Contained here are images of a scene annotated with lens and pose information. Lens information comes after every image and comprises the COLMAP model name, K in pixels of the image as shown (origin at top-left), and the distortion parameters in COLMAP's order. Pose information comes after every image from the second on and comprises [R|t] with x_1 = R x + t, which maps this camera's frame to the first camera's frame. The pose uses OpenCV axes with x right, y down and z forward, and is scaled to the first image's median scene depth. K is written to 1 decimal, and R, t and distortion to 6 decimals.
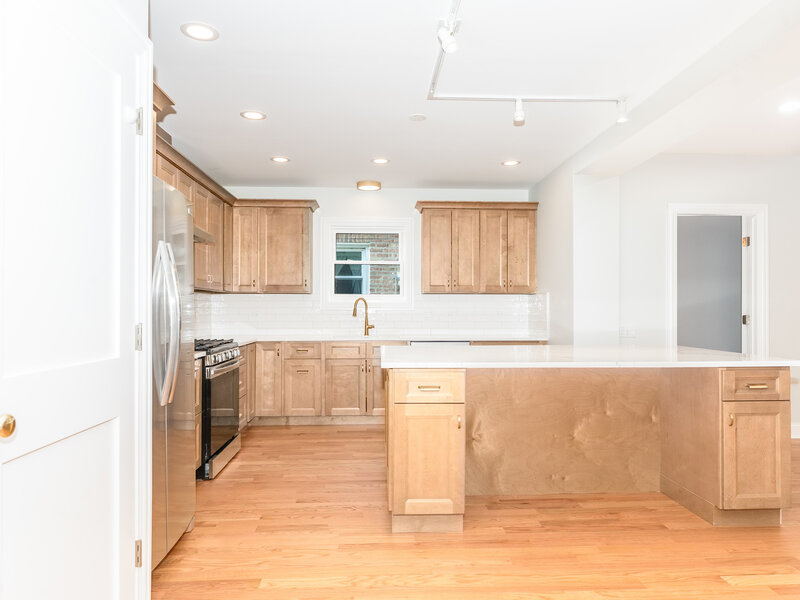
lens RADIAL K [[526.8, 0, 400.9], [0, 526.8, 306.8], [0, 0, 1]] dist [-0.000903, 0.003130]
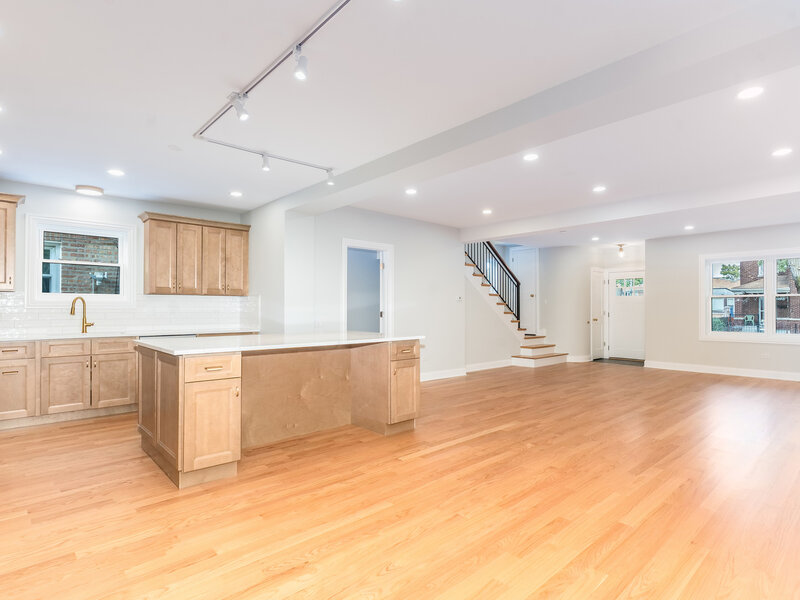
lens RADIAL K [[431.5, 0, 397.3], [0, 431.5, 303.3], [0, 0, 1]] dist [-0.001703, 0.000316]
pose [[0.774405, 0.007448, 0.632647, -0.216138], [-0.002499, 0.999959, -0.008713, 0.002752], [-0.632686, 0.005167, 0.774391, -0.084680]]
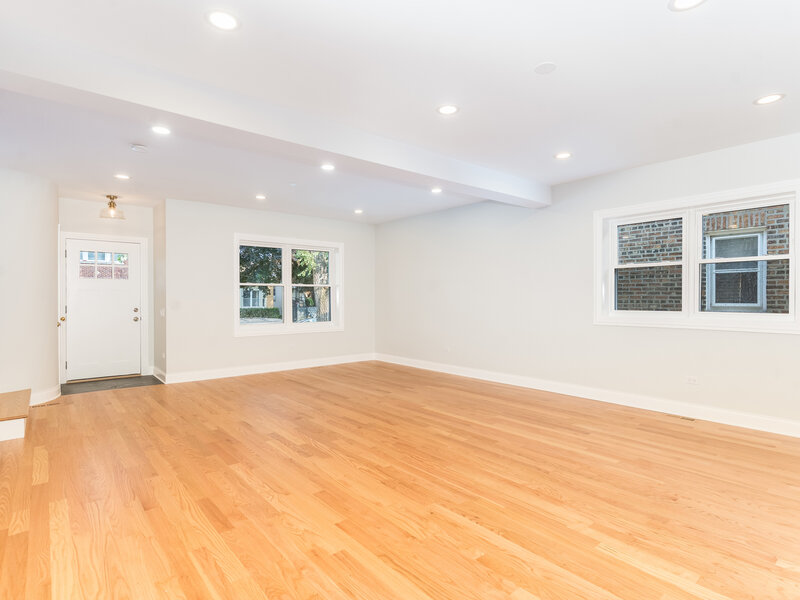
lens RADIAL K [[431.5, 0, 397.3], [0, 431.5, 303.3], [0, 0, 1]] dist [-0.001703, 0.000316]
pose [[-0.595302, -0.011006, 0.803427, 0.593011], [-0.002060, 0.999924, 0.012171, 0.001536], [-0.803500, 0.005590, -0.595279, 1.297655]]
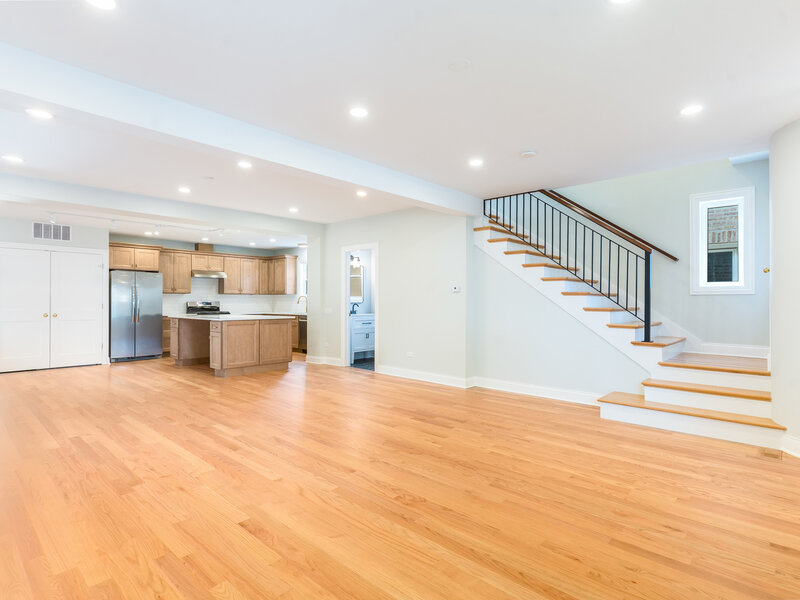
lens RADIAL K [[420.0, 0, 400.0], [0, 420.0, 300.0], [0, 0, 1]] dist [-0.001179, -0.000281]
pose [[0.704673, -0.002107, -0.709529, 2.550192], [0.003068, 0.999995, 0.000077, 0.002868], [0.709525, -0.002231, 0.704677, 0.066370]]
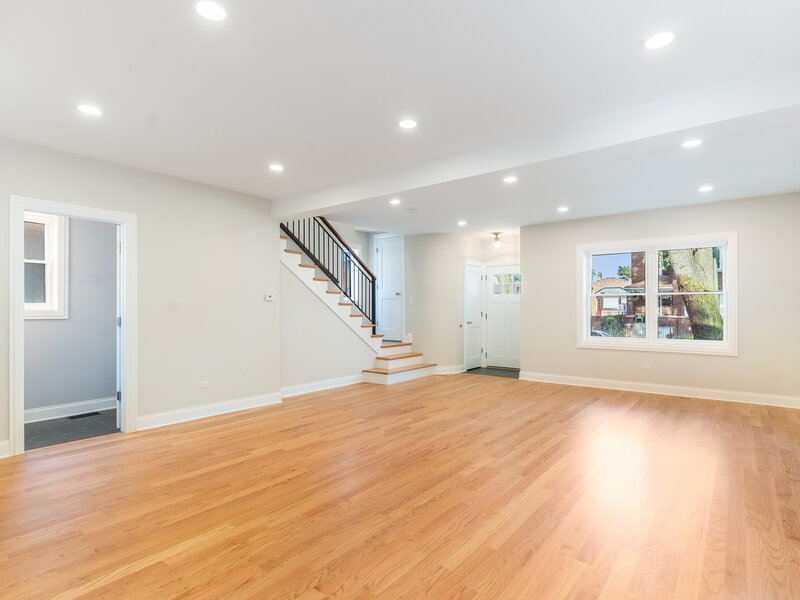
lens RADIAL K [[431.5, 0, 397.3], [0, 431.5, 303.3], [0, 0, 1]] dist [-0.001703, 0.000316]
pose [[0.656234, 0.003992, 0.754547, 0.551670], [-0.000668, 0.999989, -0.004710, -0.012088], [-0.754557, 0.002587, 0.656229, 0.026087]]
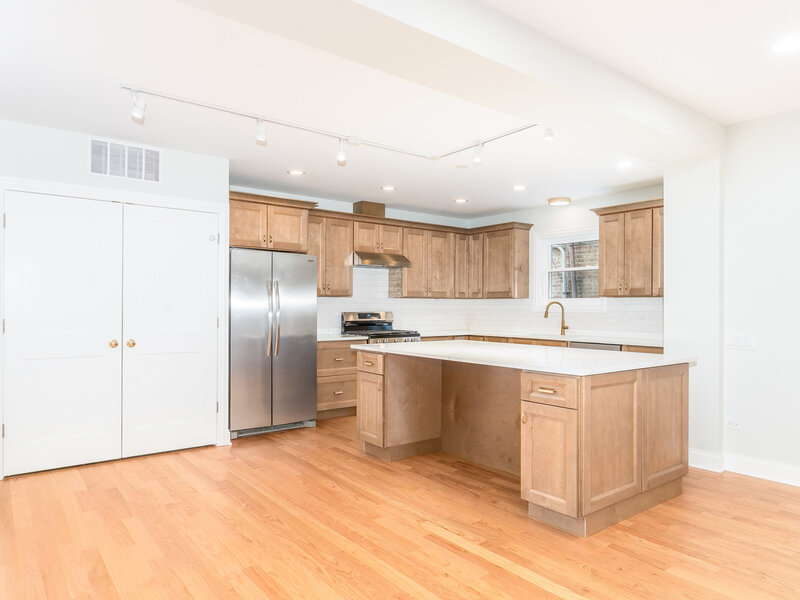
lens RADIAL K [[526.8, 0, 400.9], [0, 526.8, 306.8], [0, 0, 1]] dist [-0.000903, 0.003130]
pose [[0.571542, 0.001988, -0.820570, 1.123688], [-0.000765, 0.999998, 0.001890, -0.012813], [0.820572, -0.000453, 0.571542, 0.141098]]
